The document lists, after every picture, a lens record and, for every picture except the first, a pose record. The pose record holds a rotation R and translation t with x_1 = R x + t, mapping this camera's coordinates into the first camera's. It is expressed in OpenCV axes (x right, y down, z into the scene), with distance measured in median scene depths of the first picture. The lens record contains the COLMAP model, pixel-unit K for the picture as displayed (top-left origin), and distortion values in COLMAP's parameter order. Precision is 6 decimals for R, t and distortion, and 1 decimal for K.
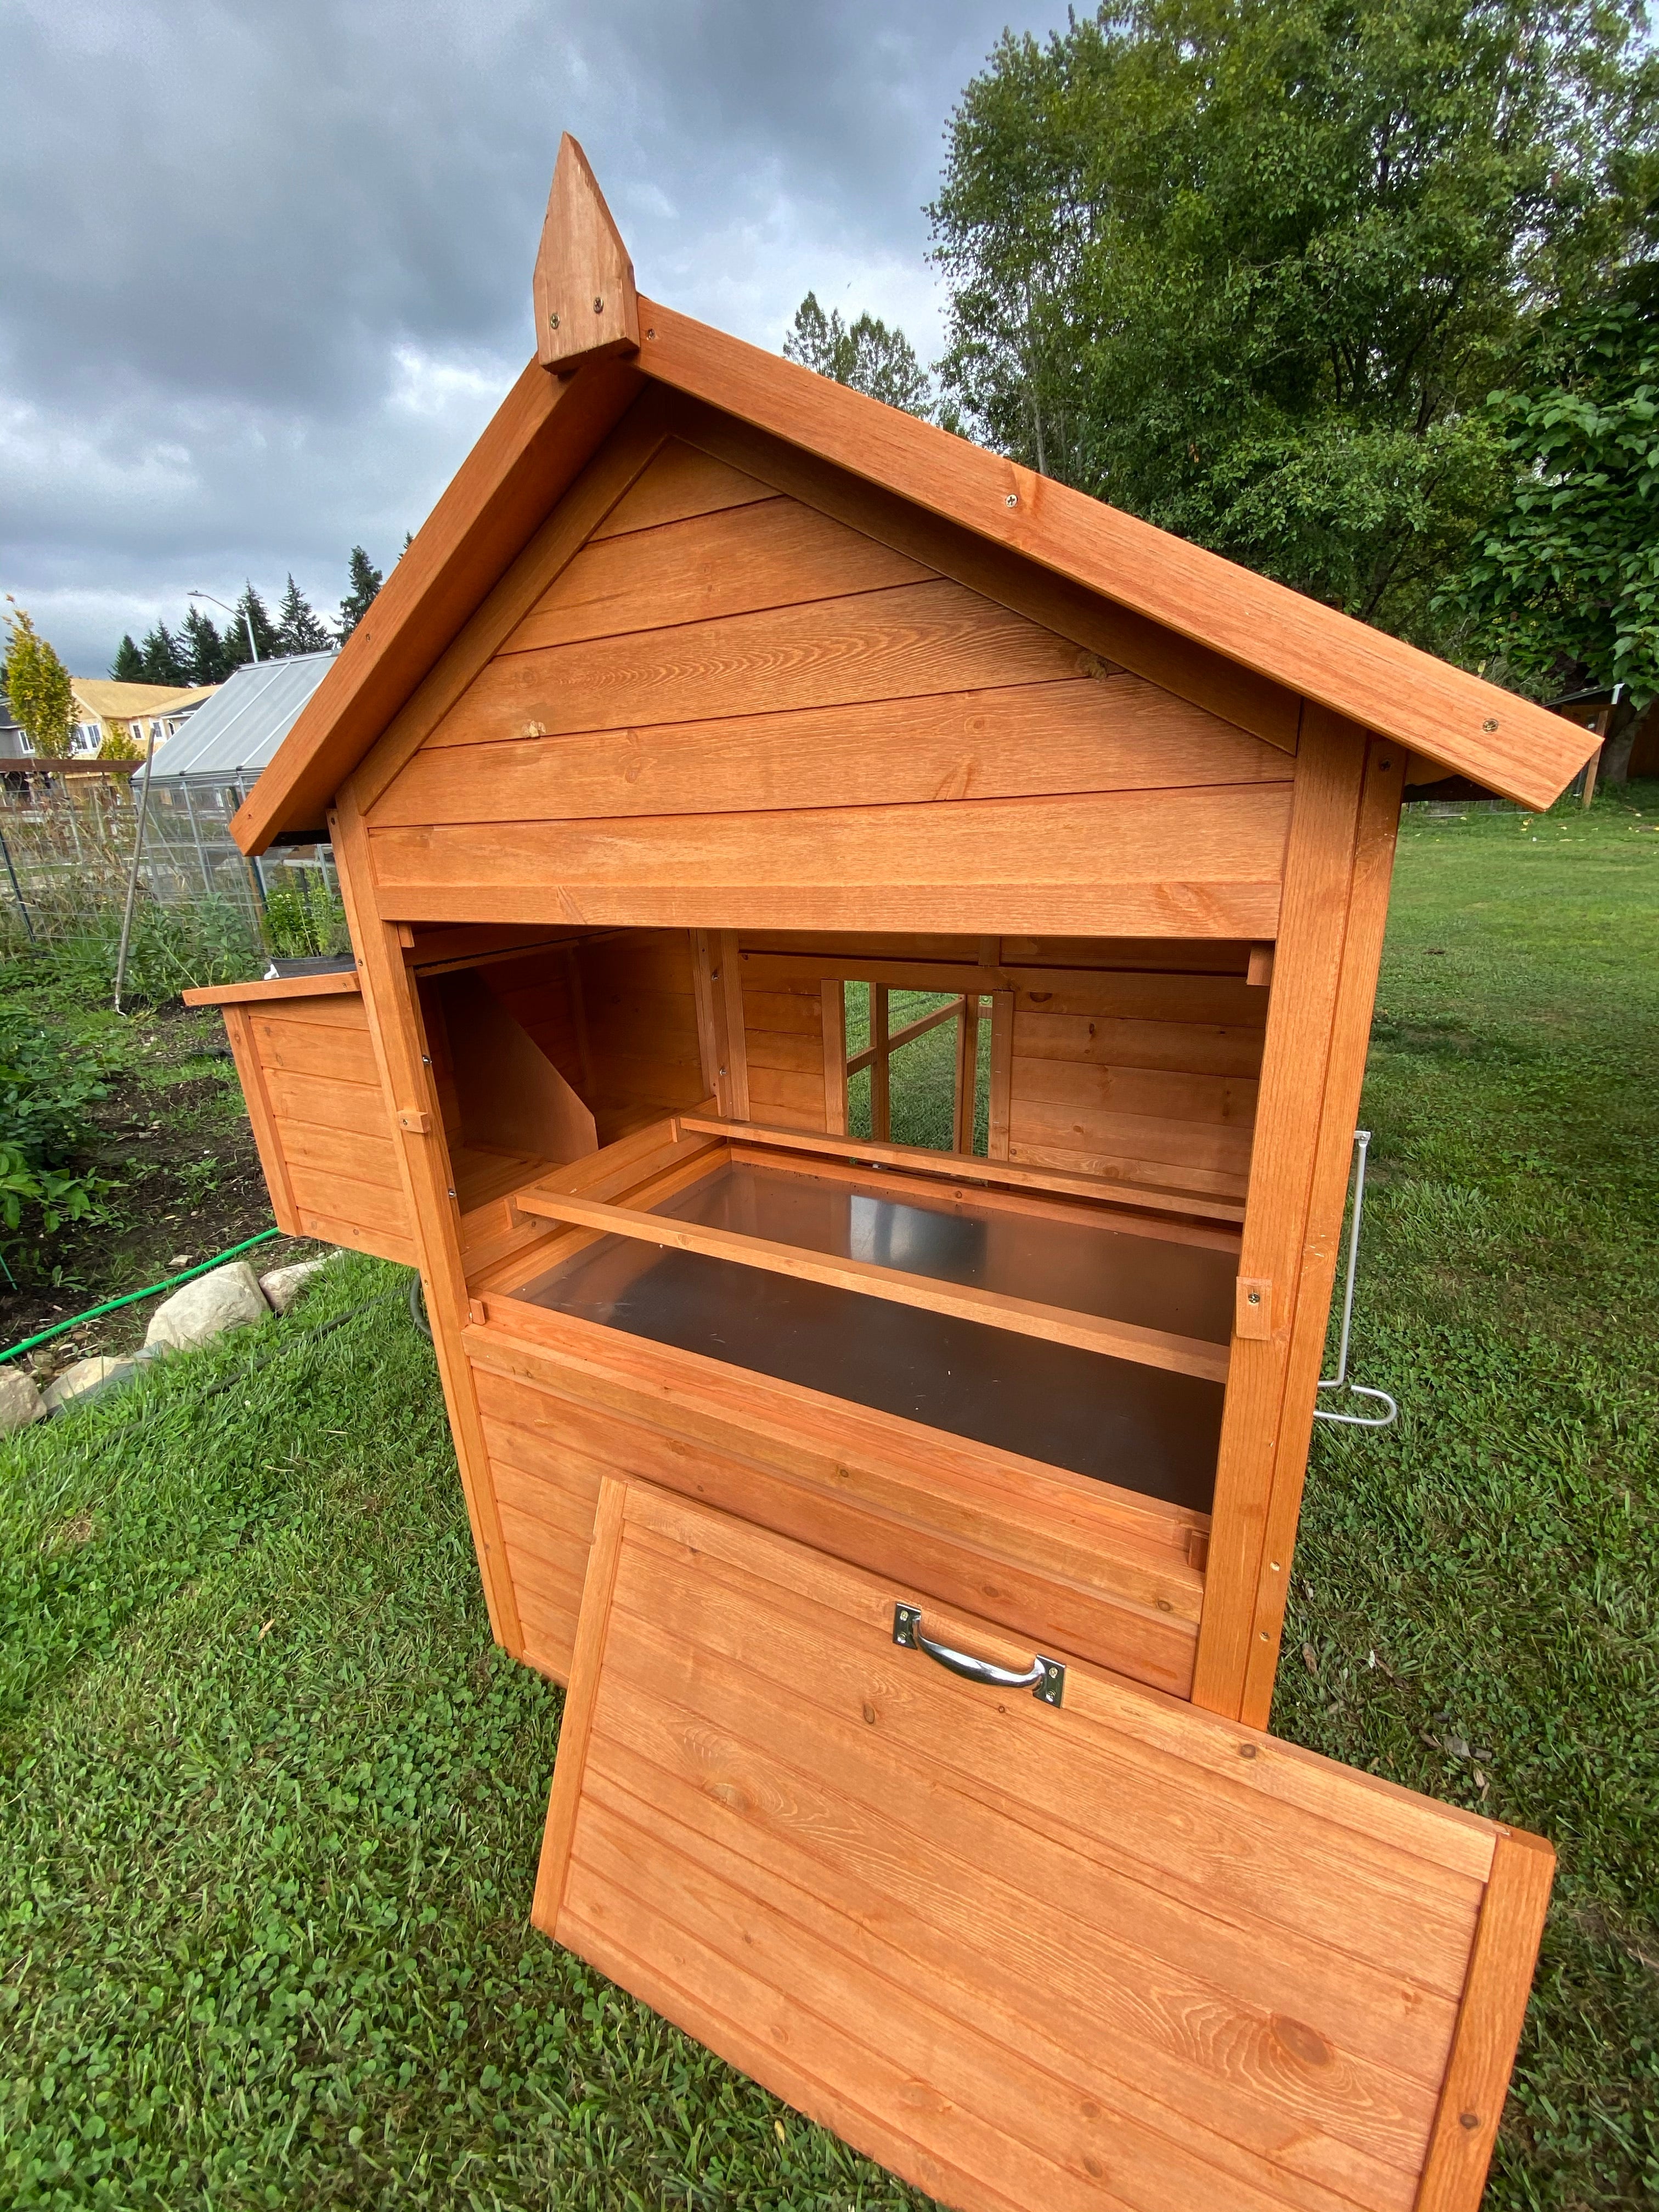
lens RADIAL K [[890.6, 0, 815.1], [0, 890.6, 1101.8], [0, 0, 1]] dist [-0.028419, -0.002330]
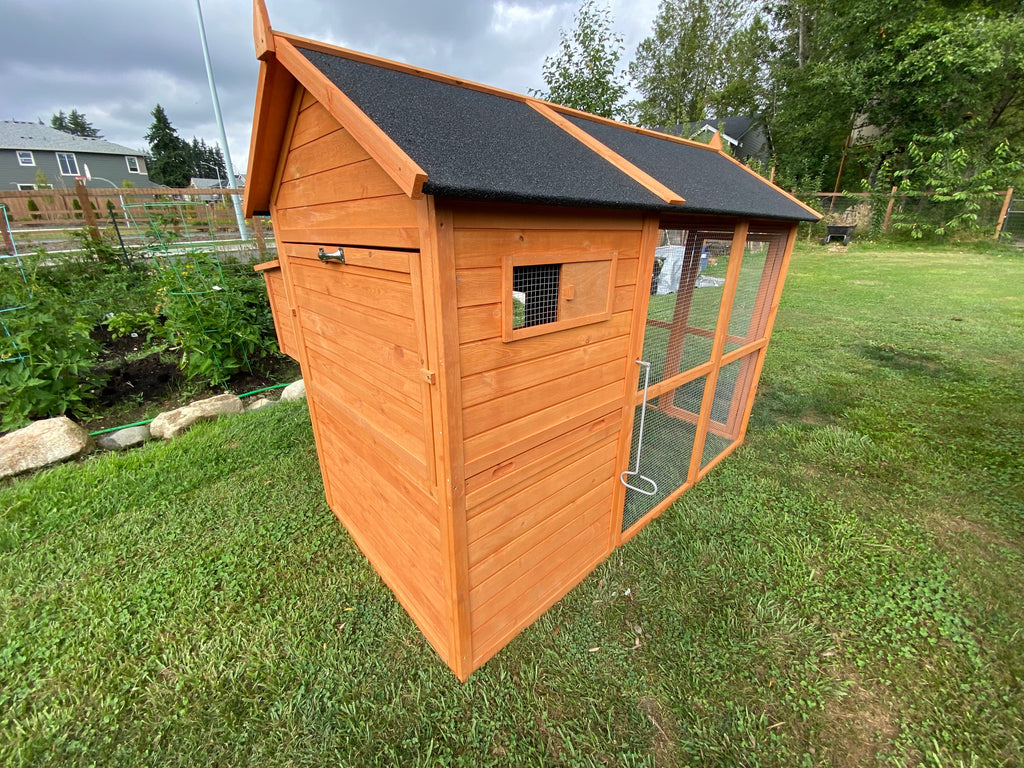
lens RADIAL K [[412.3, 0, 513.1], [0, 412.3, 384.5], [0, 0, 1]] dist [-0.028419, -0.002330]
pose [[0.948132, 0.147896, -0.281377, 0.241120], [-0.130608, 0.988254, 0.079344, 0.021447], [0.289807, -0.038478, 0.956311, -0.041016]]
